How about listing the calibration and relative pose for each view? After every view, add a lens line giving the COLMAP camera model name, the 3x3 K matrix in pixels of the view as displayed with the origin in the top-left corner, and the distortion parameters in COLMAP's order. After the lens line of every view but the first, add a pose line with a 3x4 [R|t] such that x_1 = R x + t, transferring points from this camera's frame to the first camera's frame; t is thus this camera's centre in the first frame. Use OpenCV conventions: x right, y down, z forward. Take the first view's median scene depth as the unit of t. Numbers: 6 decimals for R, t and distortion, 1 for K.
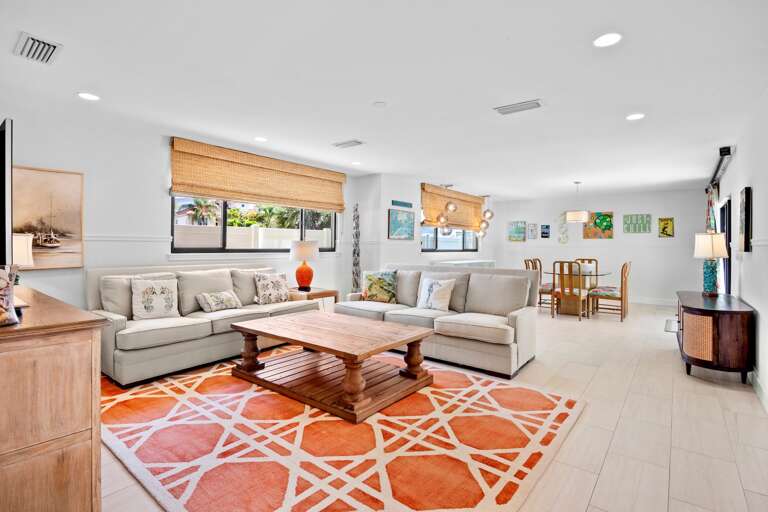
lens RADIAL K [[379.3, 0, 383.4], [0, 379.3, 248.8], [0, 0, 1]] dist [-0.021111, -0.000165]
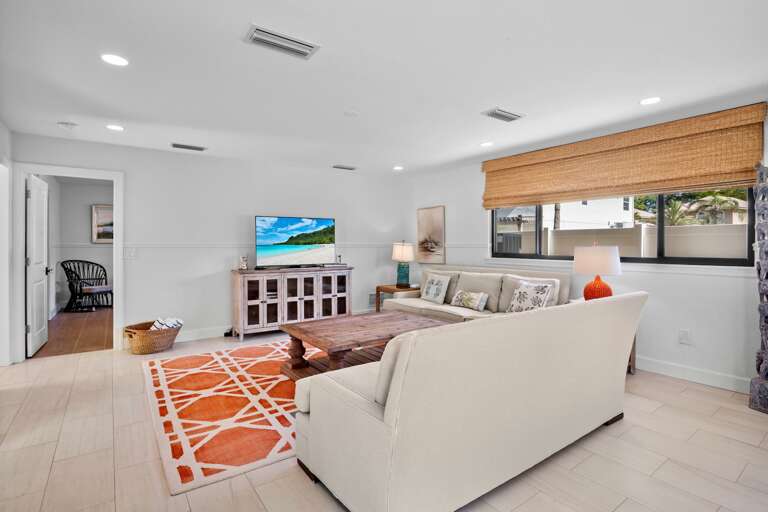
lens RADIAL K [[379.3, 0, 383.6], [0, 379.3, 253.6], [0, 0, 1]] dist [-0.021111, -0.000165]
pose [[-0.275144, 0.015346, -0.961280, 1.206731], [-0.011617, 0.999747, 0.019285, -0.033712], [0.961333, 0.016474, -0.274896, 1.742525]]
